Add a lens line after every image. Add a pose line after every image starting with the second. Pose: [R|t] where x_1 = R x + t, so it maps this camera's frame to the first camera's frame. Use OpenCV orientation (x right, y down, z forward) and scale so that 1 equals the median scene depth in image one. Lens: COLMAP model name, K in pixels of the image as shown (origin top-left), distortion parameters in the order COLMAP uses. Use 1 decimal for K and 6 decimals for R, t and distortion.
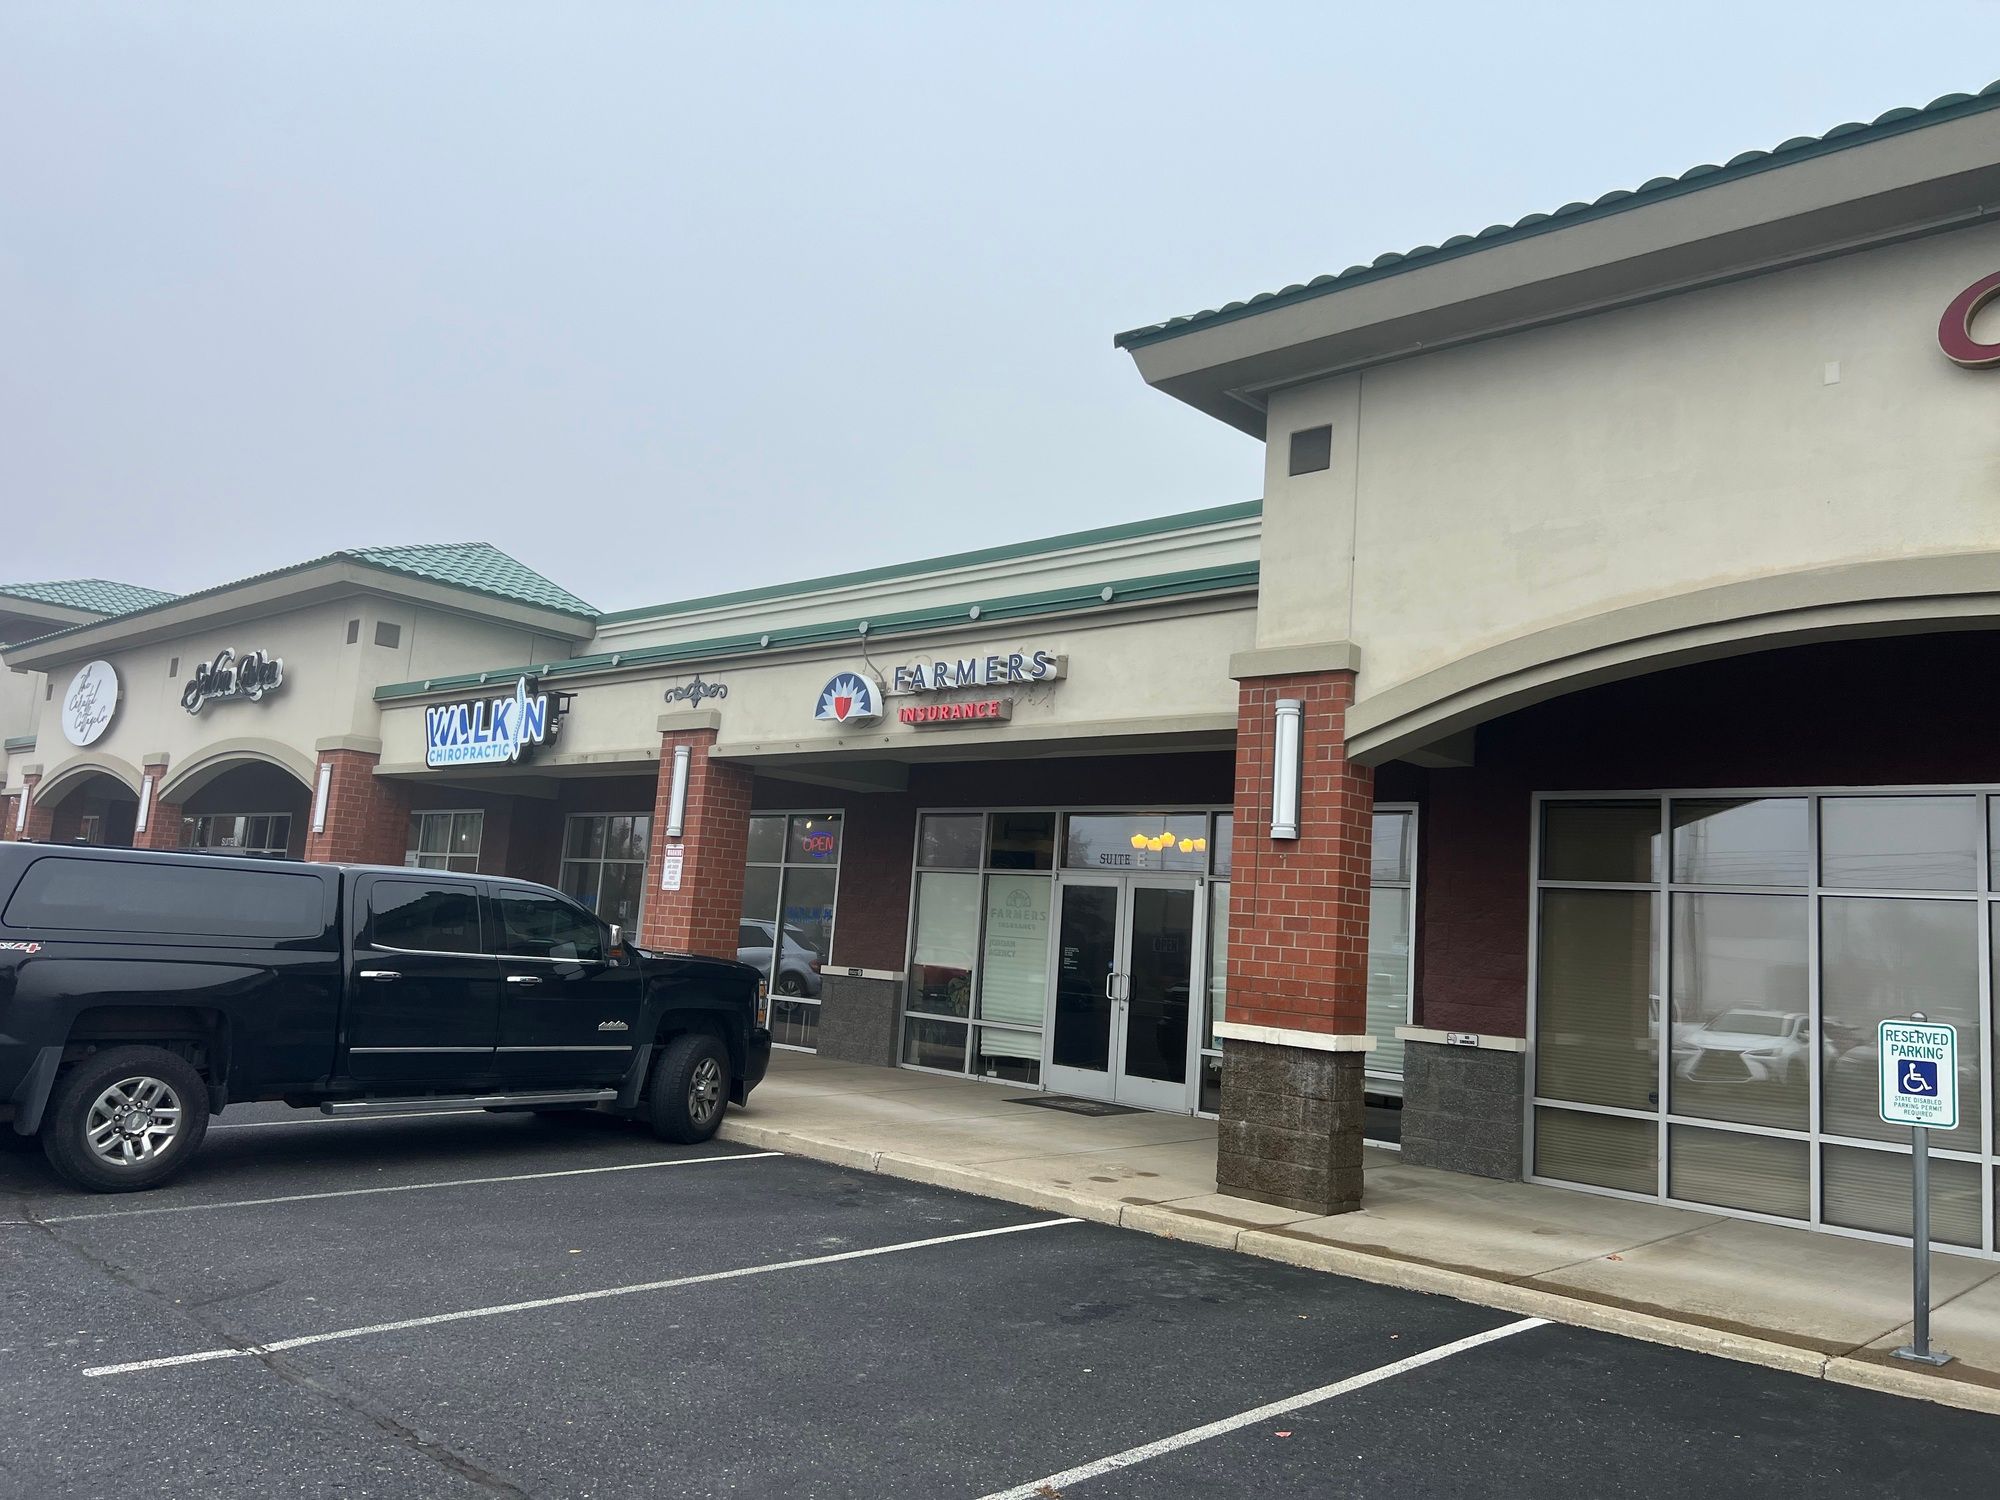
lens RADIAL K [[1464.2, 0, 1000.0], [0, 1464.2, 750.0], [0, 0, 1]] dist [0.141866, -0.235480]
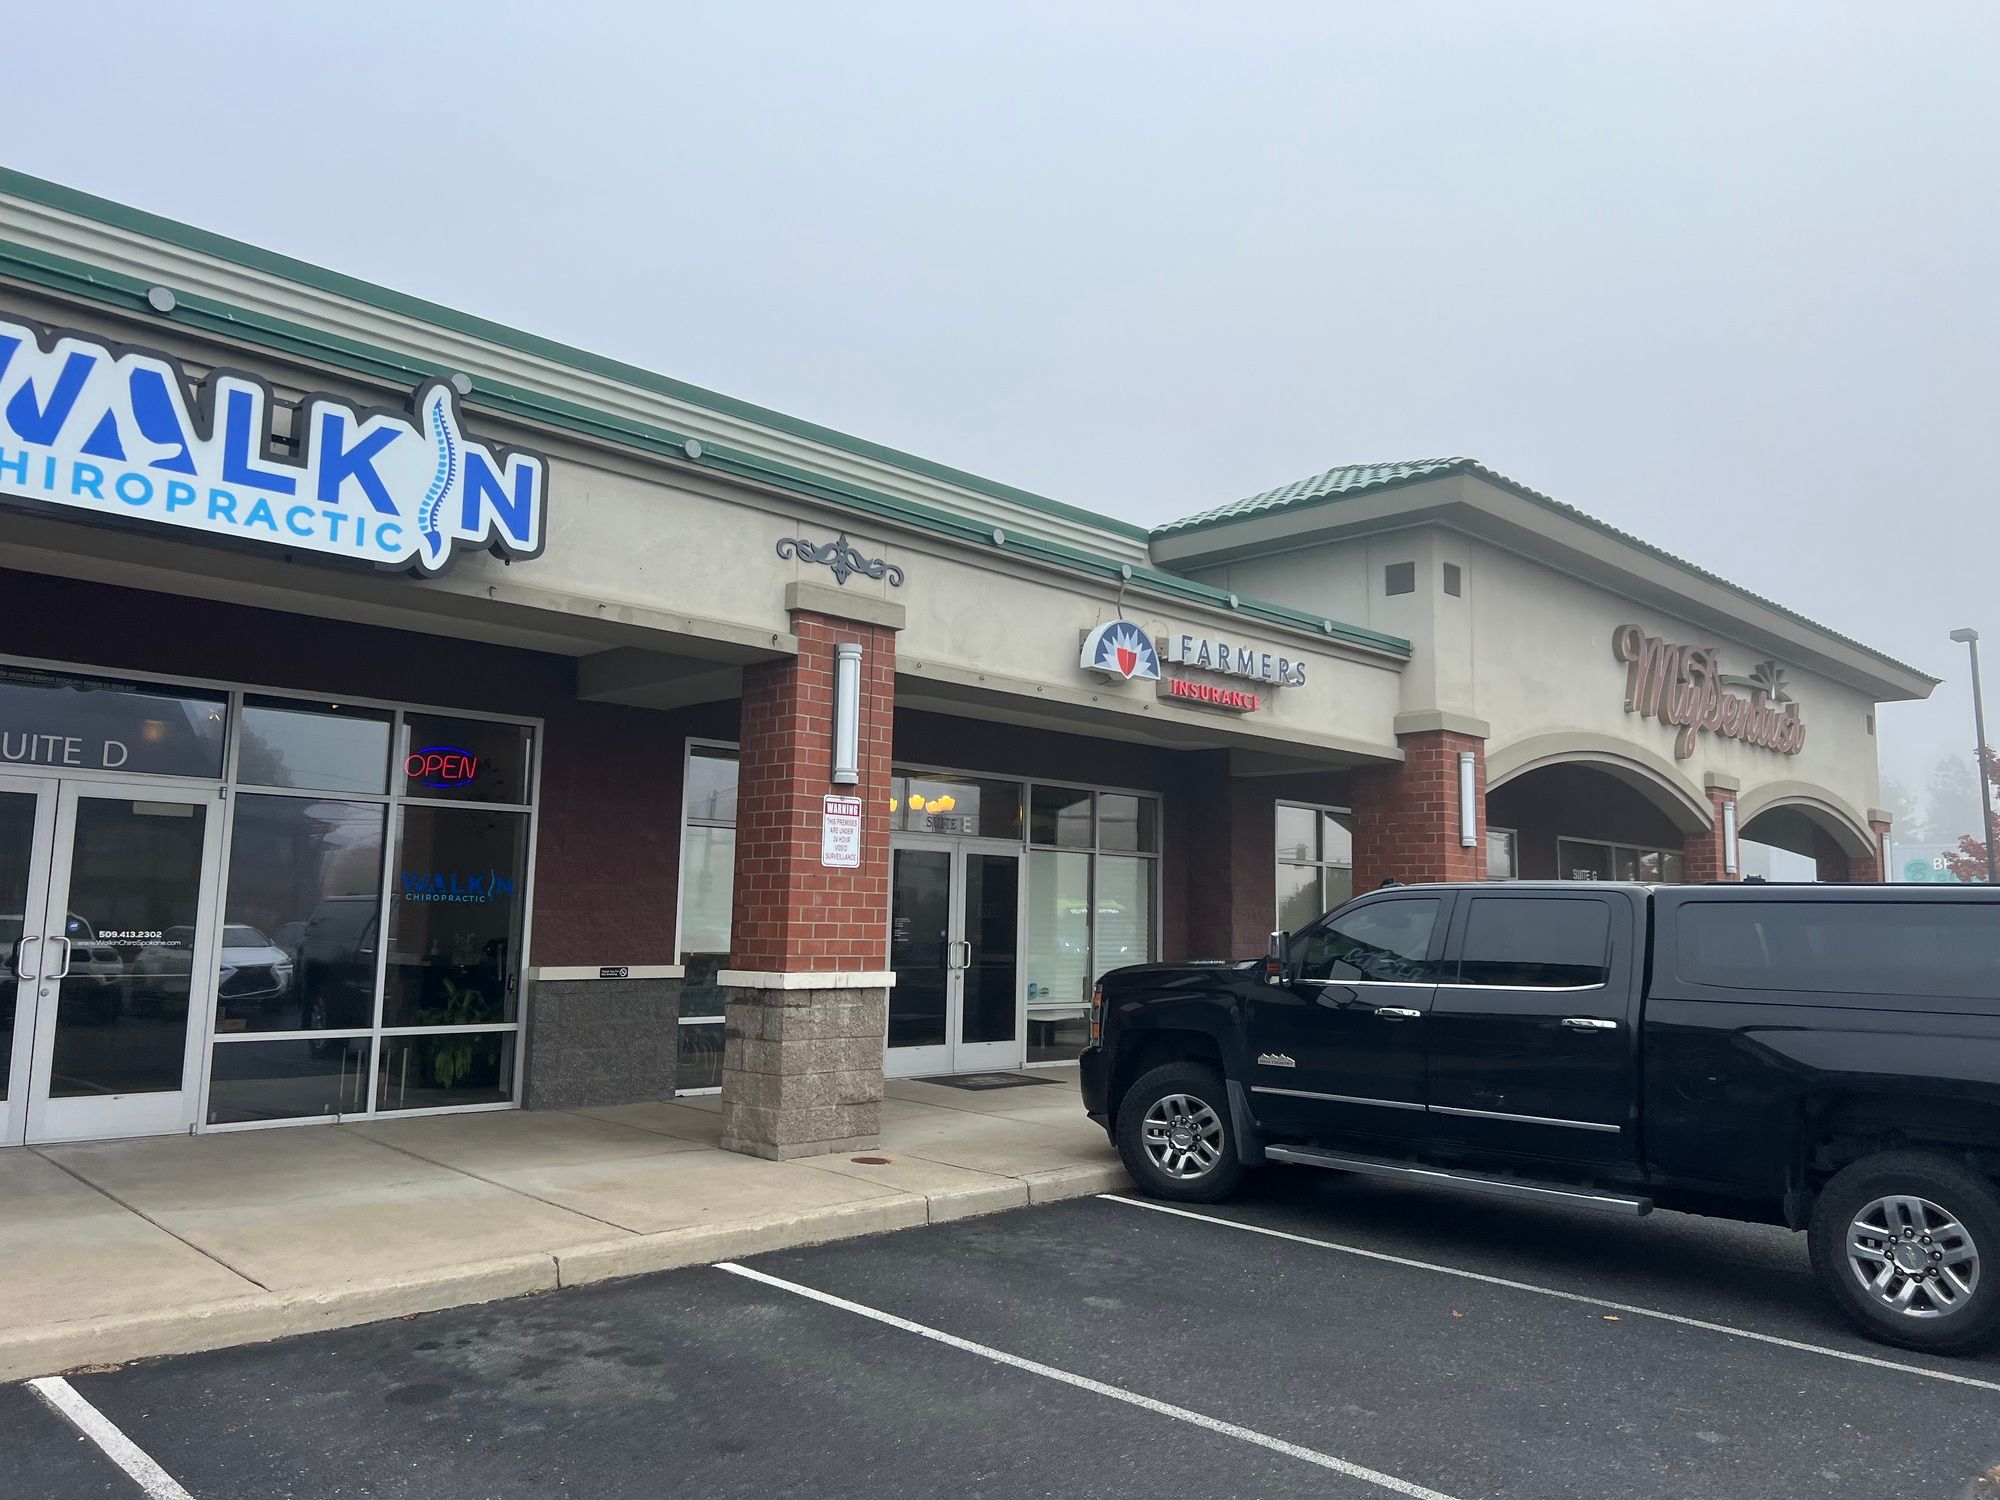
lens RADIAL K [[1464.2, 0, 1000.0], [0, 1464.2, 750.0], [0, 0, 1]] dist [0.141866, -0.235480]
pose [[0.049861, 0.050156, 0.997496, -0.858341], [-0.142727, 0.988846, -0.042586, 0.061670], [-0.988505, -0.140246, 0.056463, 0.900030]]
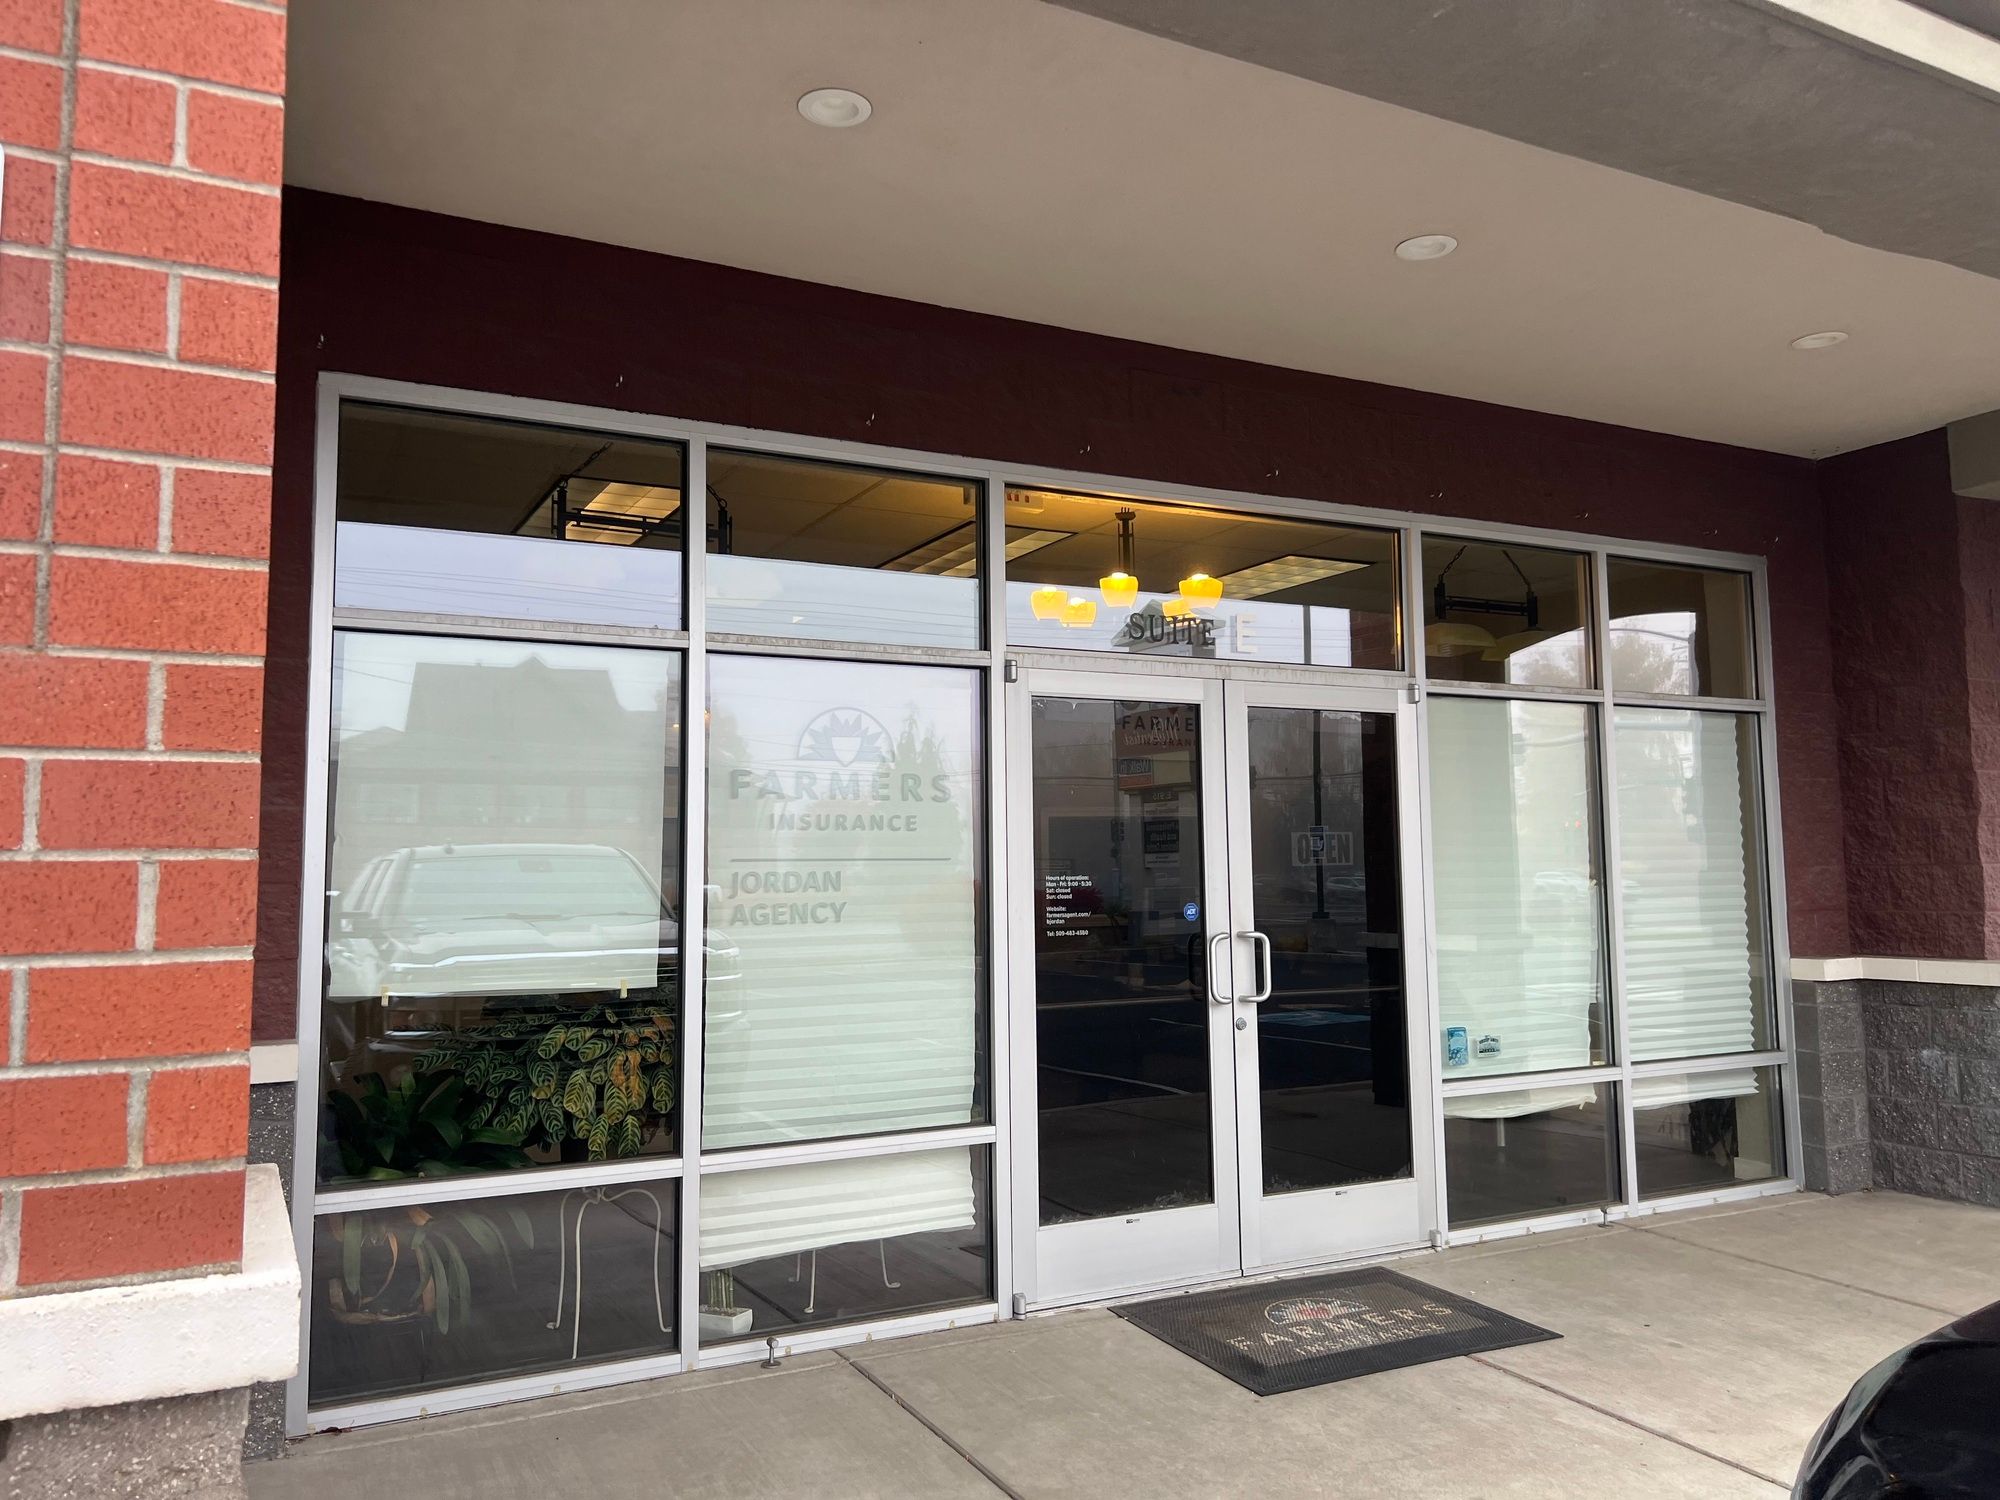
lens RADIAL K [[1464.2, 0, 1000.0], [0, 1464.2, 750.0], [0, 0, 1]] dist [0.141866, -0.235480]
pose [[0.346710, 0.001517, 0.937971, -0.281106], [-0.082897, 0.996135, 0.029031, 0.095973], [-0.934302, -0.087821, 0.345496, 0.894783]]
